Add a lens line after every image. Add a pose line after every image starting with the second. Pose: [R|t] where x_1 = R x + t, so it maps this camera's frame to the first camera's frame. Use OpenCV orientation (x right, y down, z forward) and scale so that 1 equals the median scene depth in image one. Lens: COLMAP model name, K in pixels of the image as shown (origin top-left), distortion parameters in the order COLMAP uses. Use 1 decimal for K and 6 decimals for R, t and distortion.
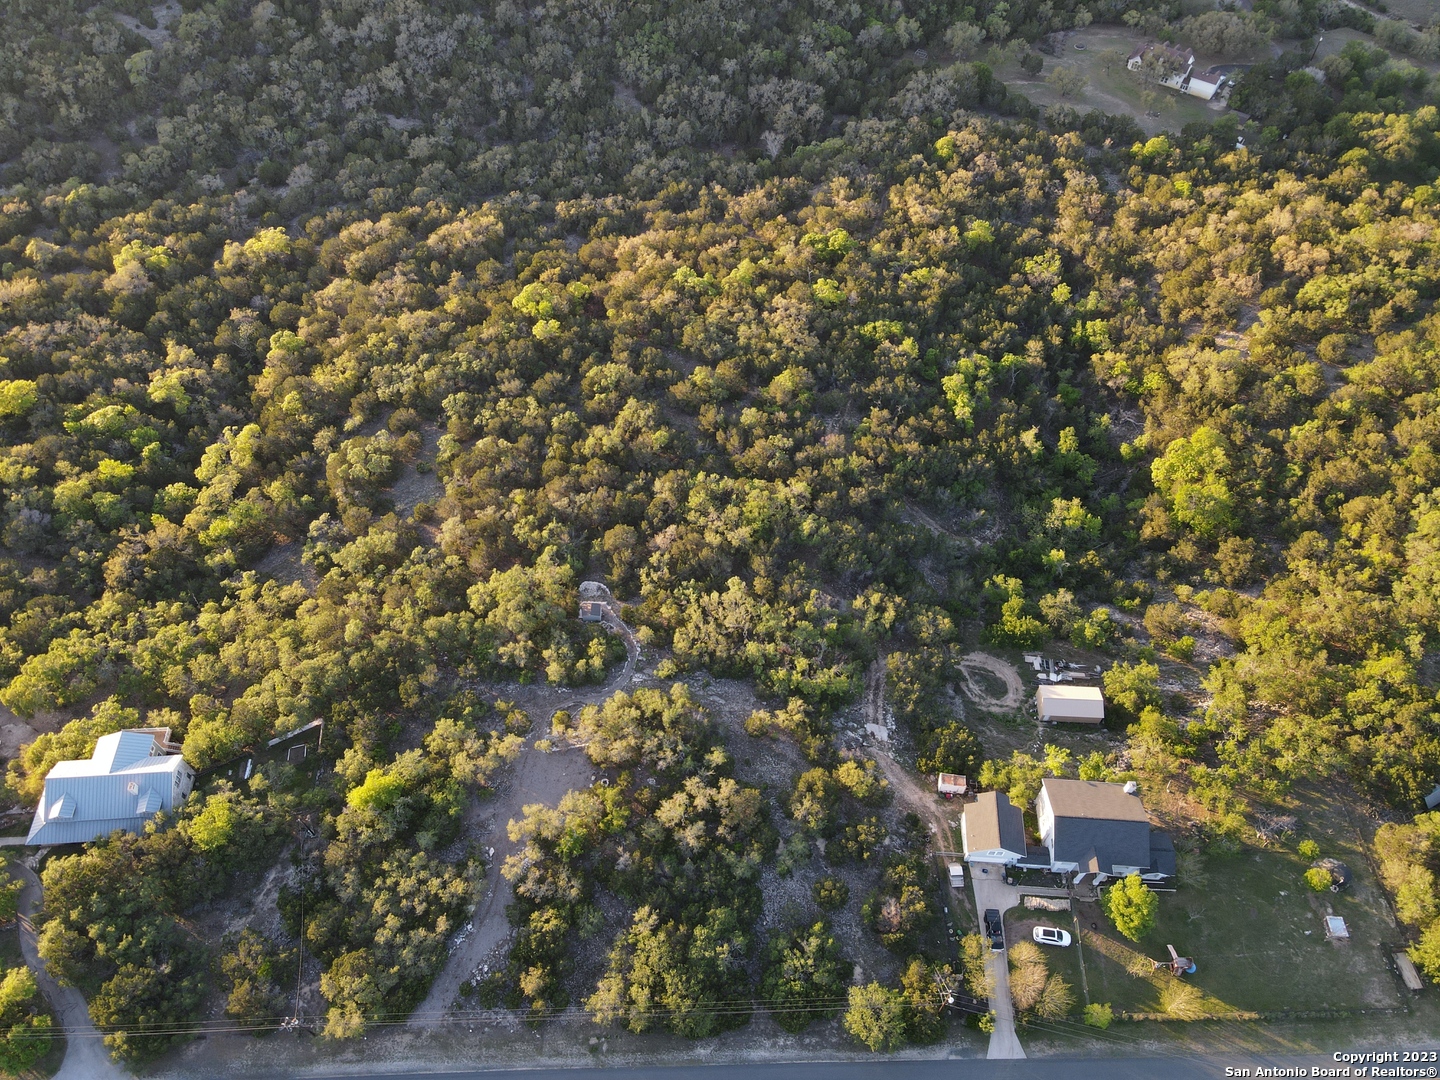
lens RADIAL K [[1055.7, 0, 718.8], [0, 1055.7, 531.8], [0, 0, 1]] dist [0.012603, 0.005360]
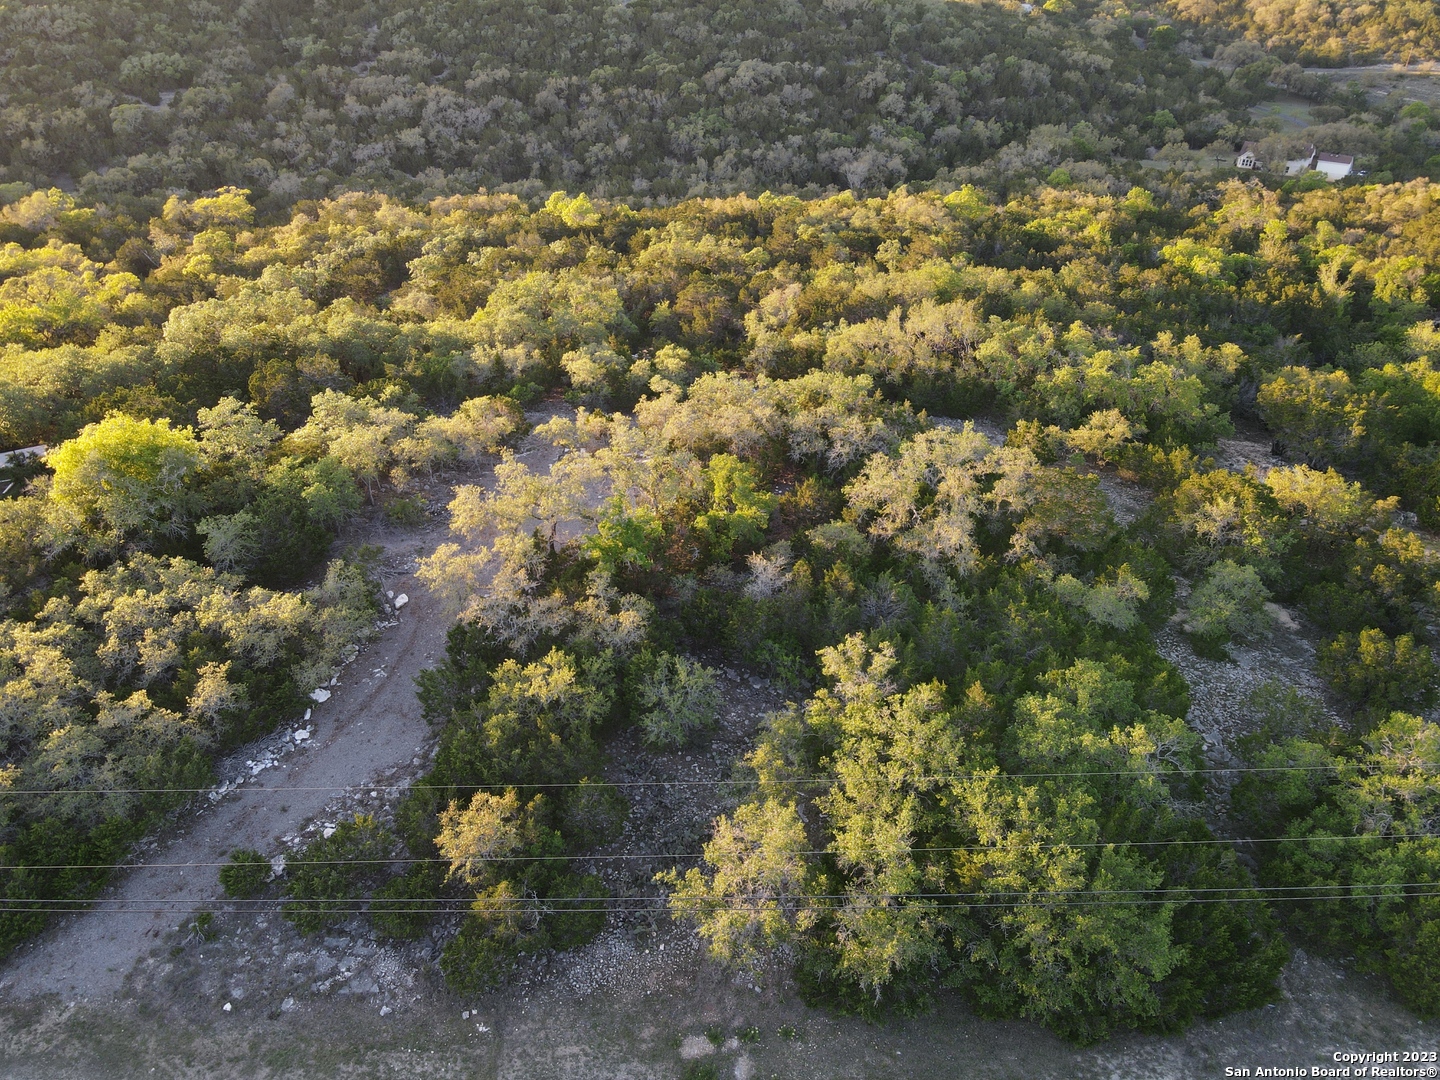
lens RADIAL K [[1053.9, 0, 717.6], [0, 1053.9, 529.8], [0, 0, 1]] dist [0.032233, -0.026070]
pose [[0.999944, 0.008699, -0.006055, -0.078600], [-0.010307, 0.931157, -0.364472, 0.318928], [0.002467, 0.364513, 0.931195, 0.498531]]
